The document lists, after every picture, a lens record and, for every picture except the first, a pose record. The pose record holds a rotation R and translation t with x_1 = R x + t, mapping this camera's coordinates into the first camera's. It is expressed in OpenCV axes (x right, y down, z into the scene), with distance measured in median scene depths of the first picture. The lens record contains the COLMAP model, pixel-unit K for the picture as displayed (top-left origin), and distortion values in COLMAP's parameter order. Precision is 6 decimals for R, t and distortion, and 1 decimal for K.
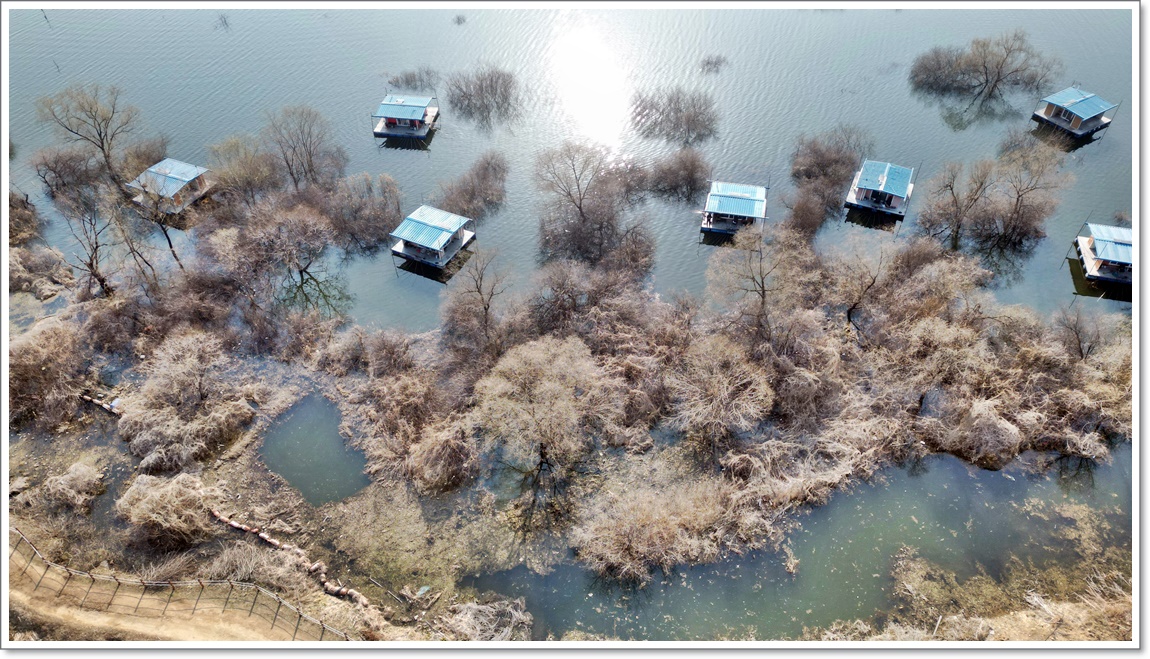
lens RADIAL K [[787.8, 0, 575.0], [0, 787.8, 329.5], [0, 0, 1]] dist [0.078332, -0.069019]
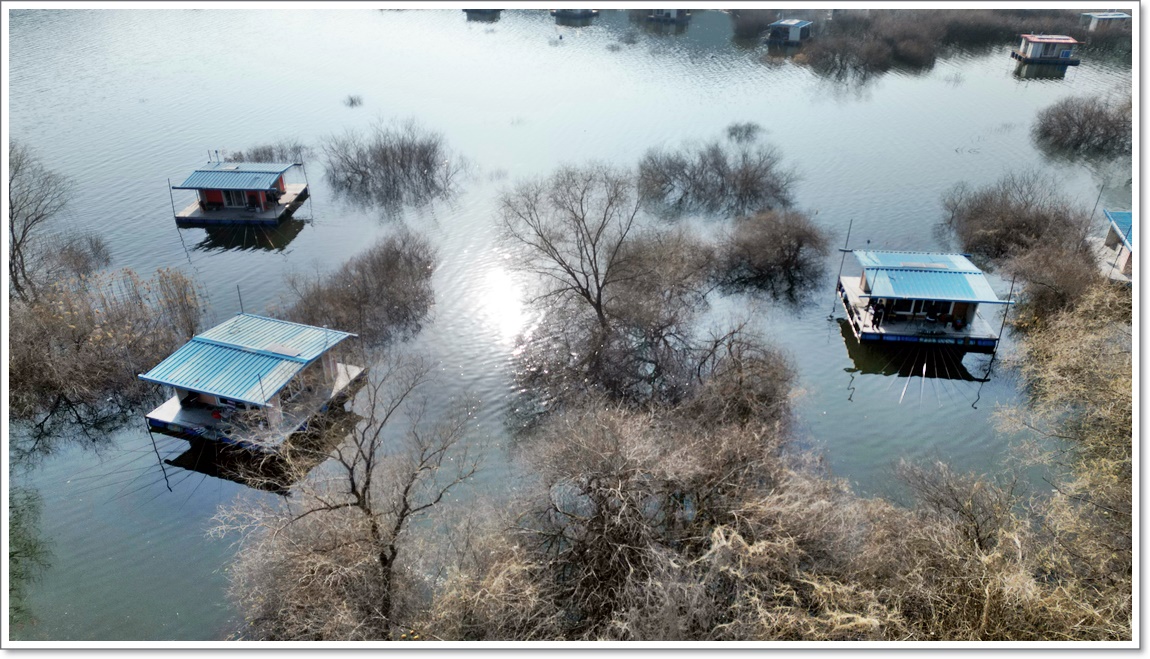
lens RADIAL K [[767.9, 0, 575.9], [0, 767.9, 310.7], [0, 0, 1]] dist [0.040284, 0.000418]
pose [[0.992117, -0.040493, 0.118592, -0.060658], [0.073218, 0.955329, -0.286332, -0.023743], [-0.101700, 0.292758, 0.950763, 0.581555]]
